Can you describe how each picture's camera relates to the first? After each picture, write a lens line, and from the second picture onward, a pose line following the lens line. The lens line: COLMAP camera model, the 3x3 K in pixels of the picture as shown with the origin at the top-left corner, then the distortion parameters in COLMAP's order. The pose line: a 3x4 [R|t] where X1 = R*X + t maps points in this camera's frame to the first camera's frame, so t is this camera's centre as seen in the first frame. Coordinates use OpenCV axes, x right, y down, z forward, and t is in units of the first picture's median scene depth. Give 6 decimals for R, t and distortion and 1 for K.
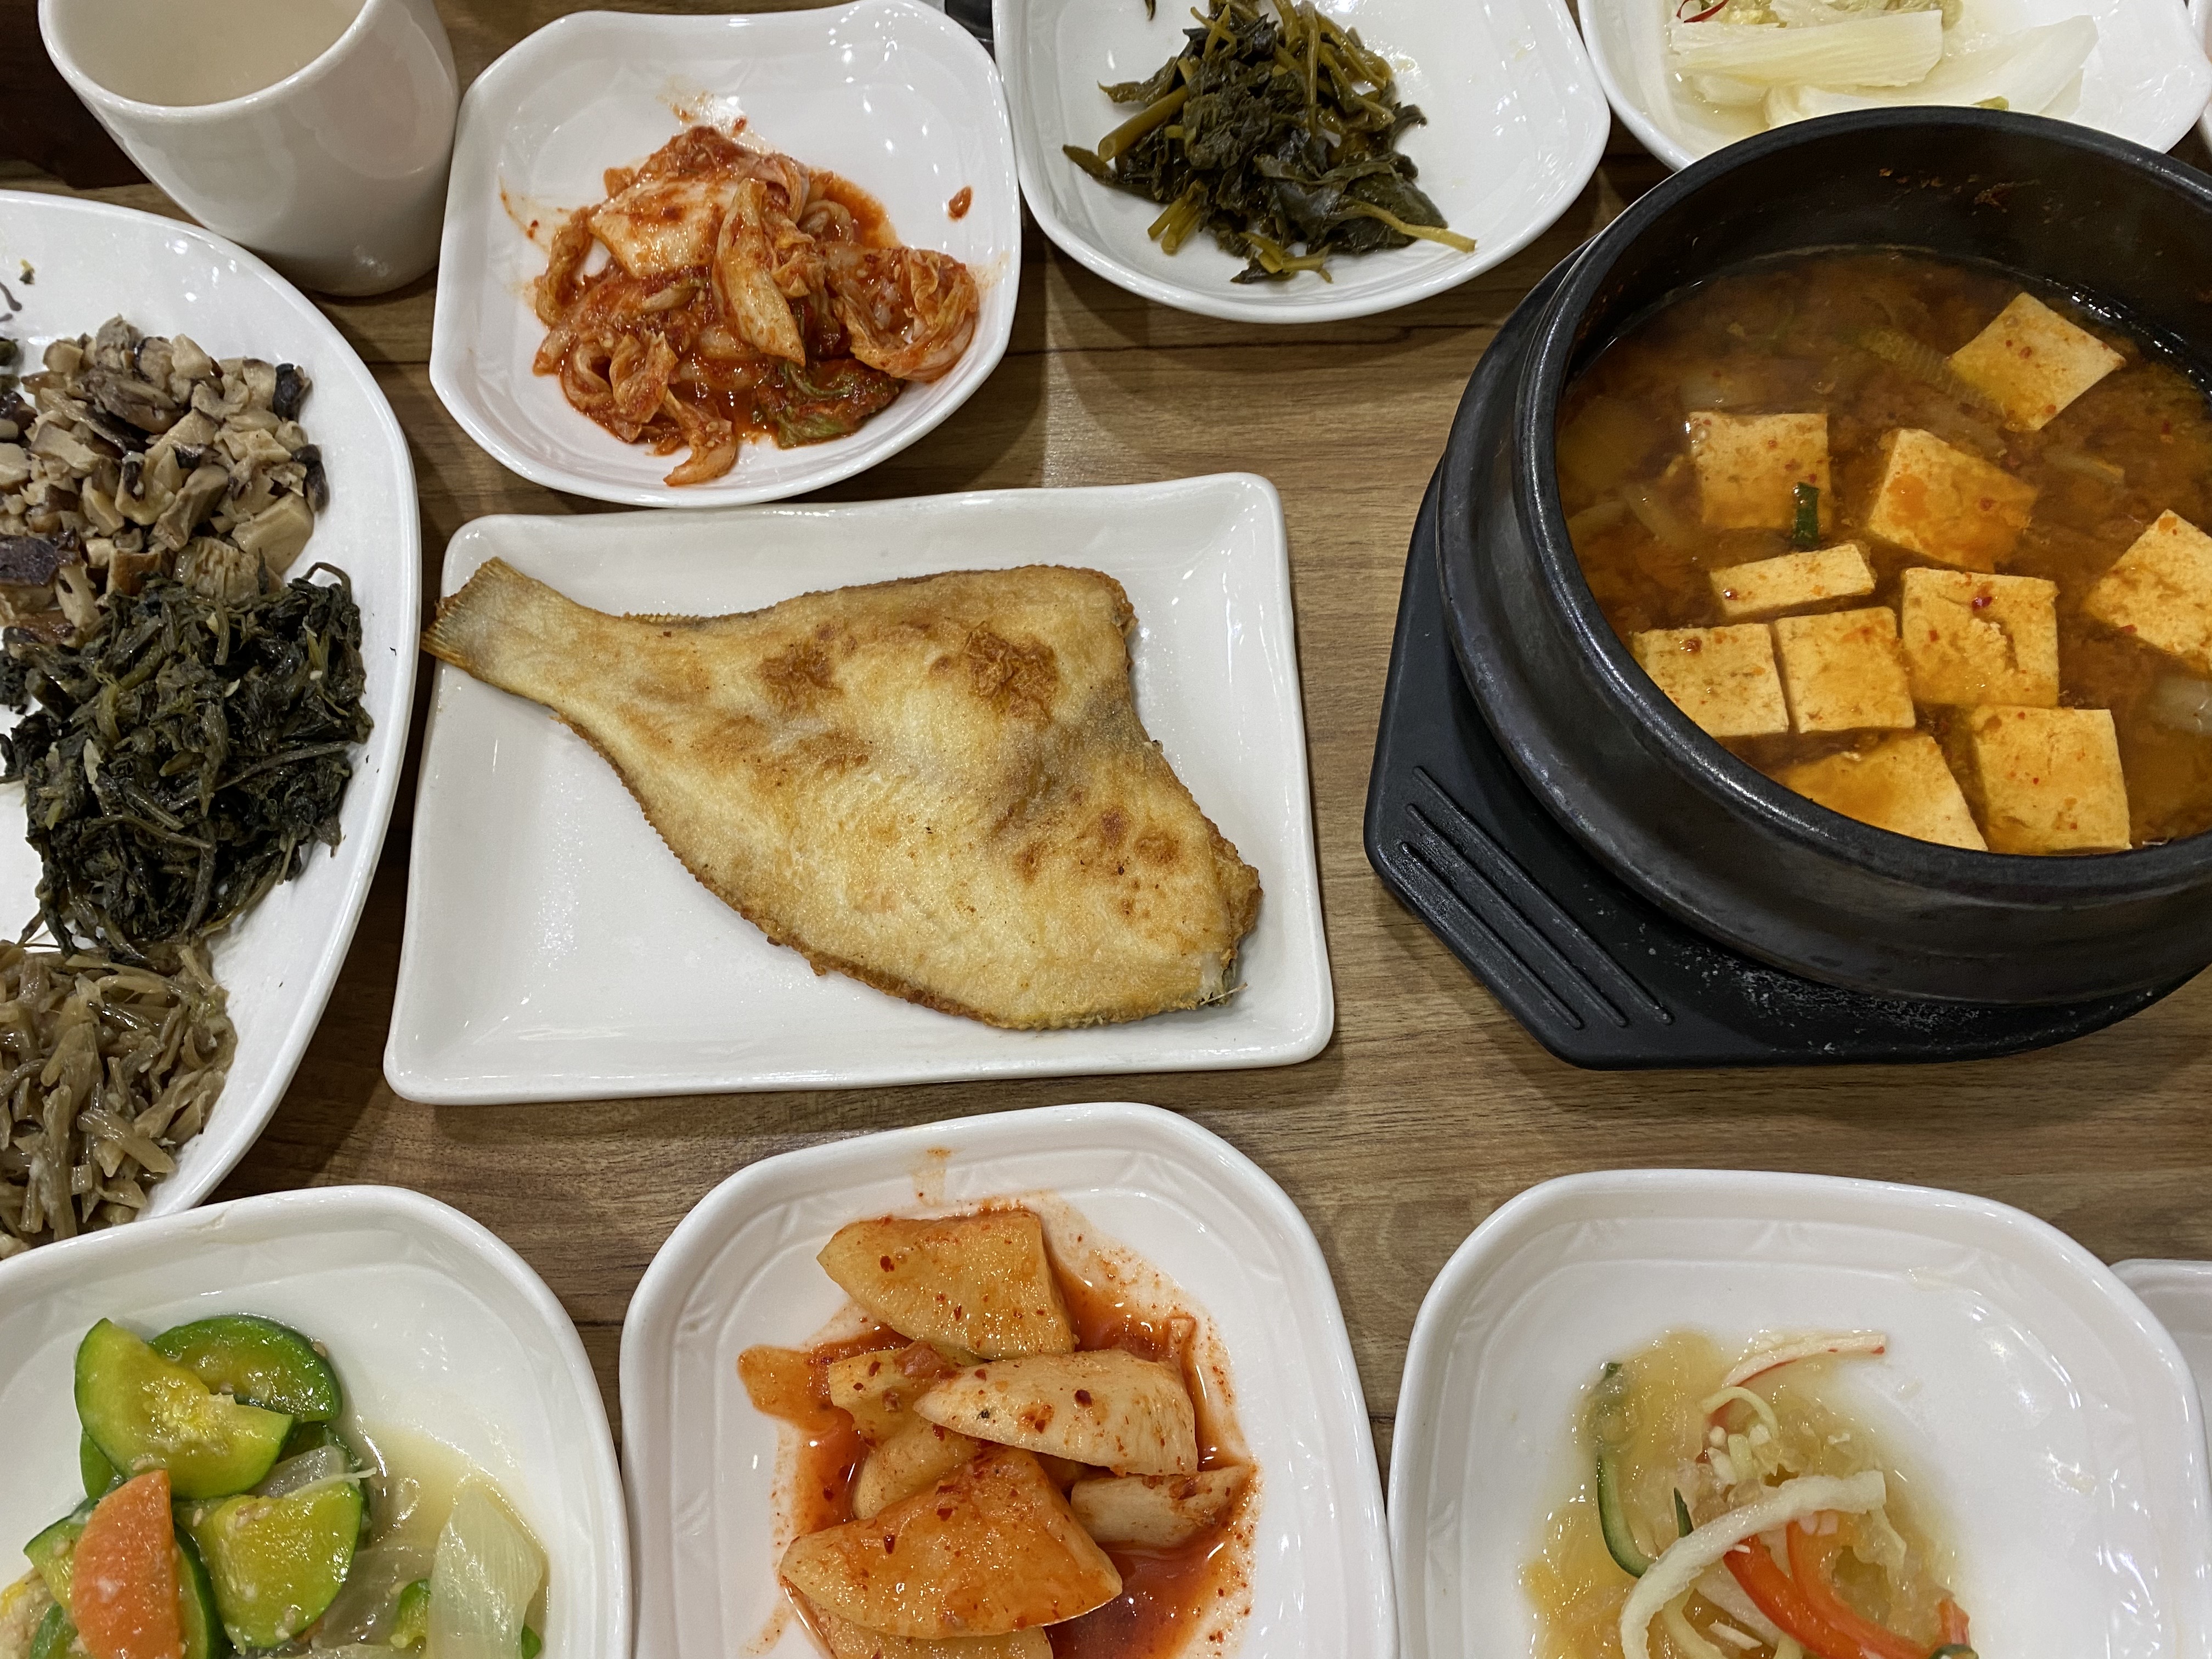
lens RADIAL K [[1652.4, 0, 1106.0], [0, 1652.4, 866.2], [0, 0, 1]] dist [0.009034, 0.007722]
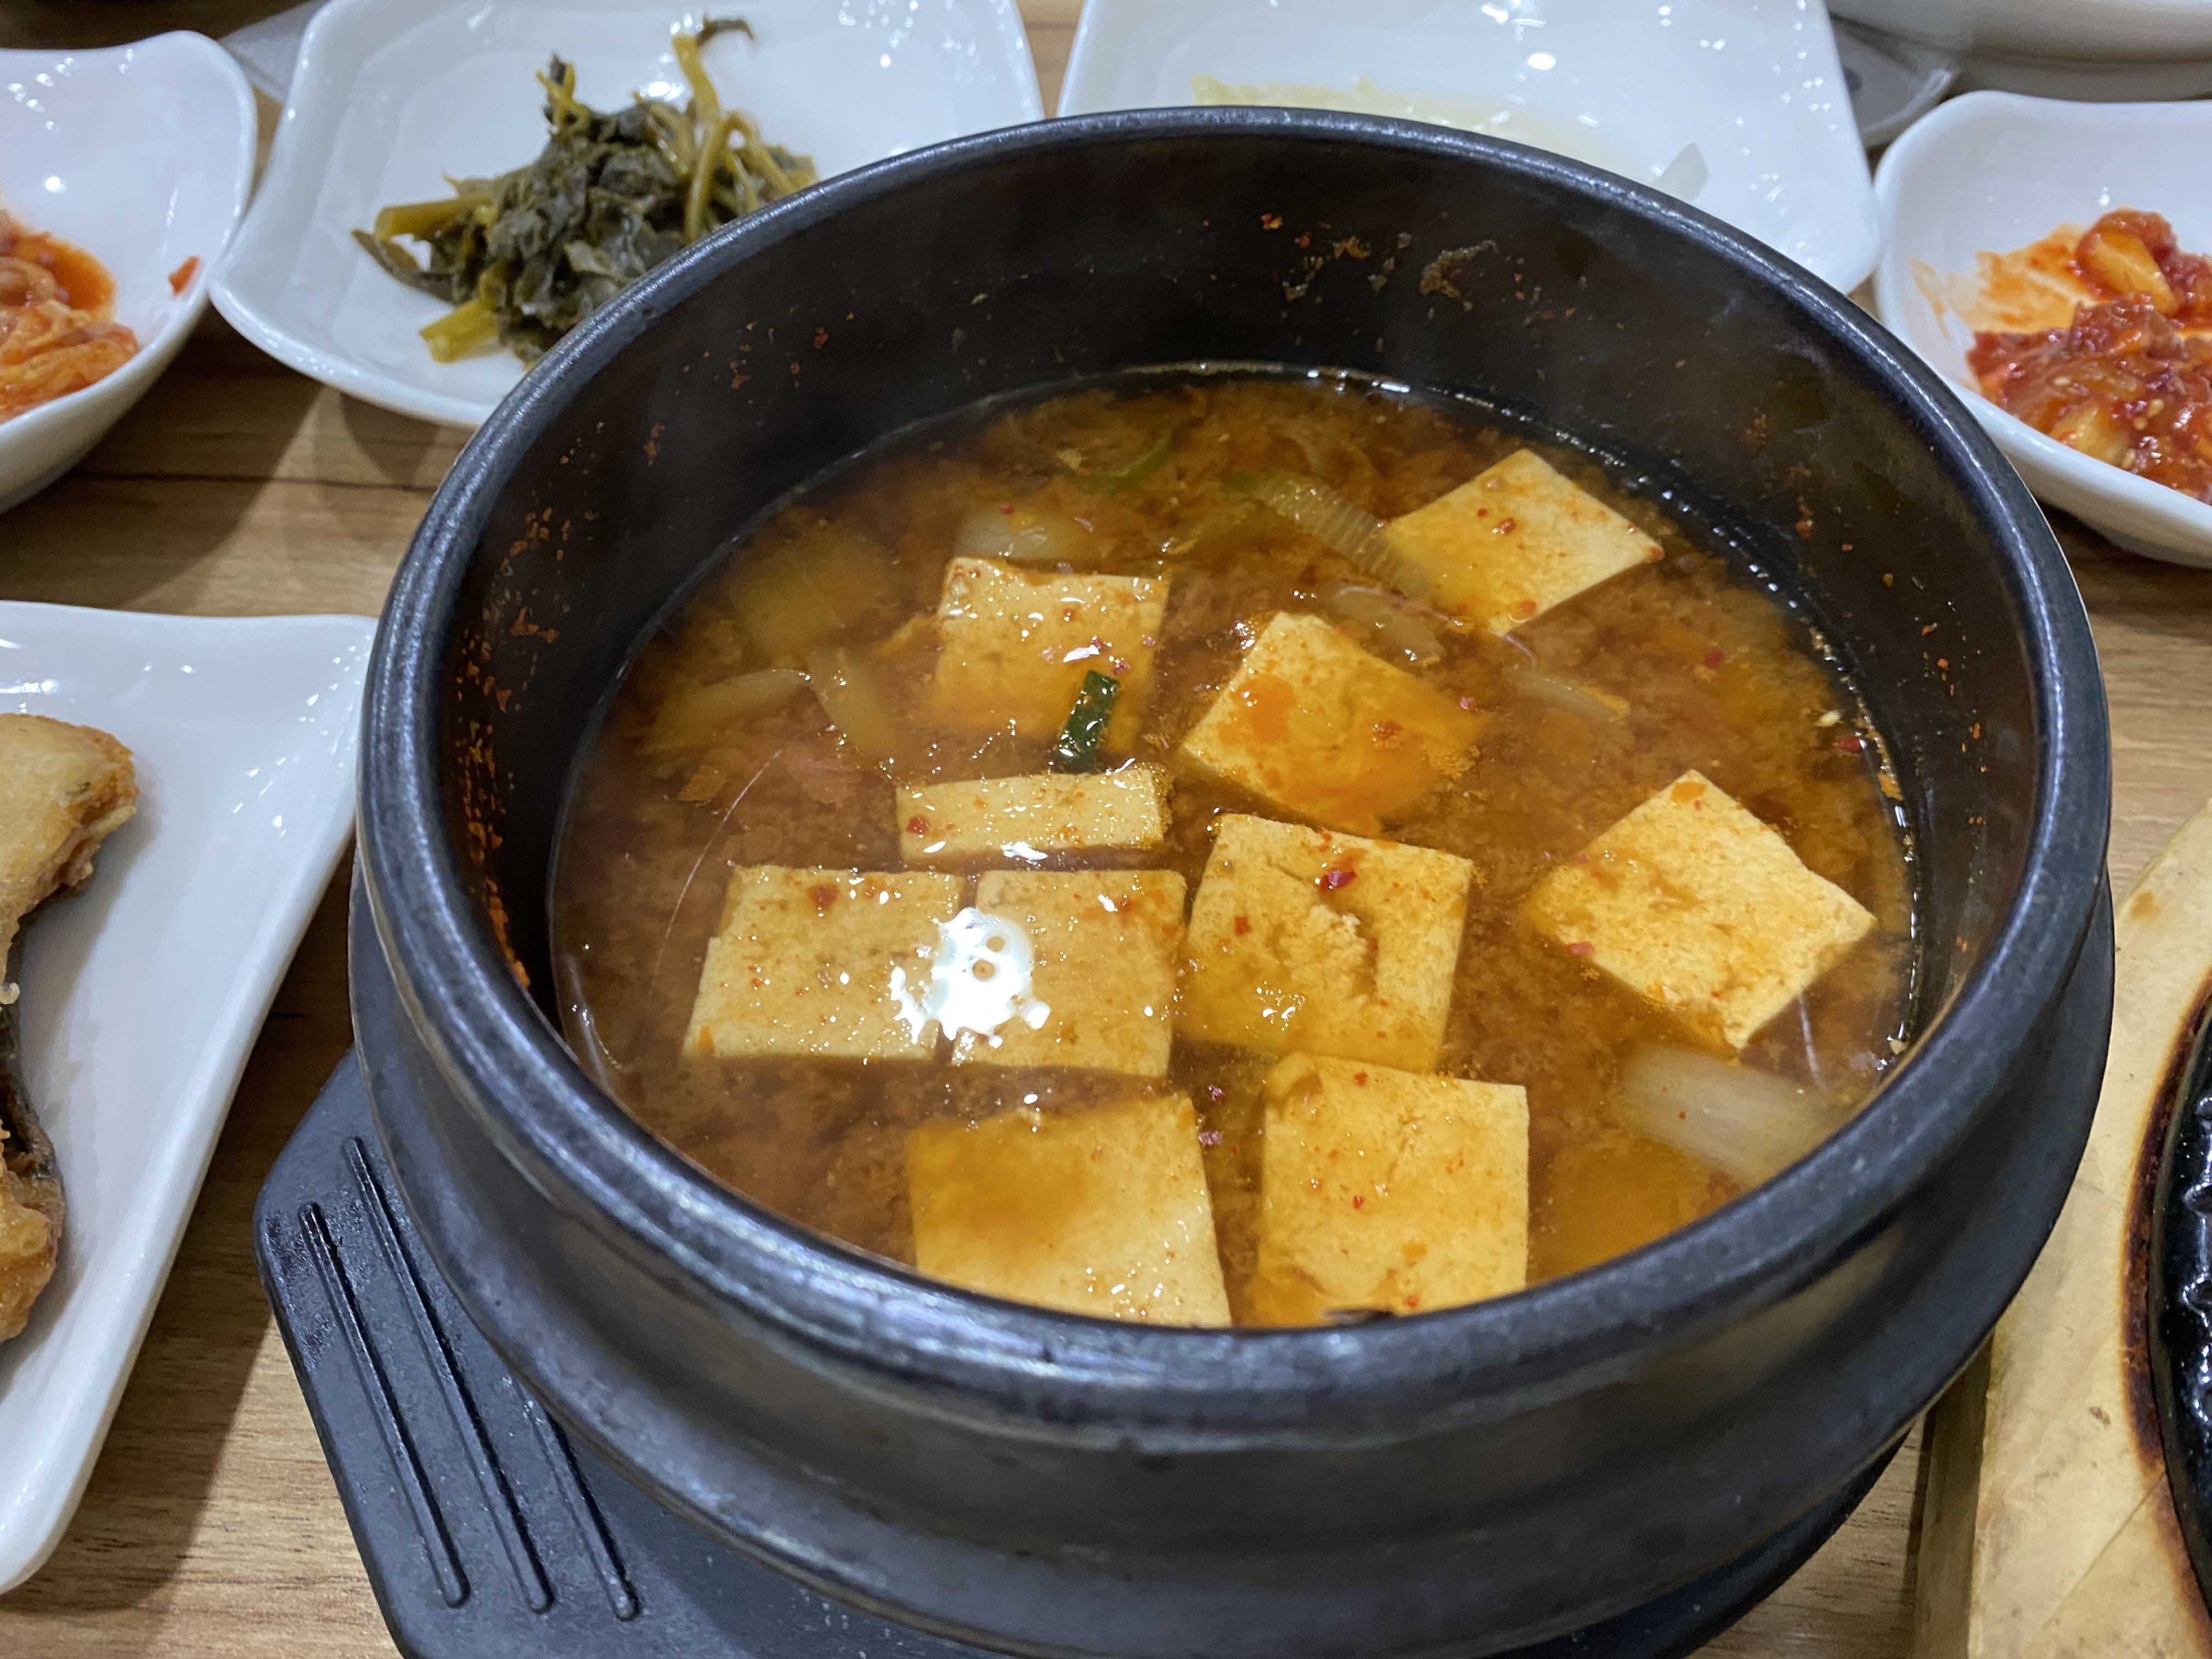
lens RADIAL K [[1671.1, 0, 1122.9], [0, 1671.1, 907.1], [0, 0, 1]] dist [0.091493, -0.144469]
pose [[0.992965, 0.111949, -0.038585, 0.474644], [-0.118044, 0.961521, -0.248080, -0.001247], [0.009328, 0.250889, 0.967971, 0.449197]]
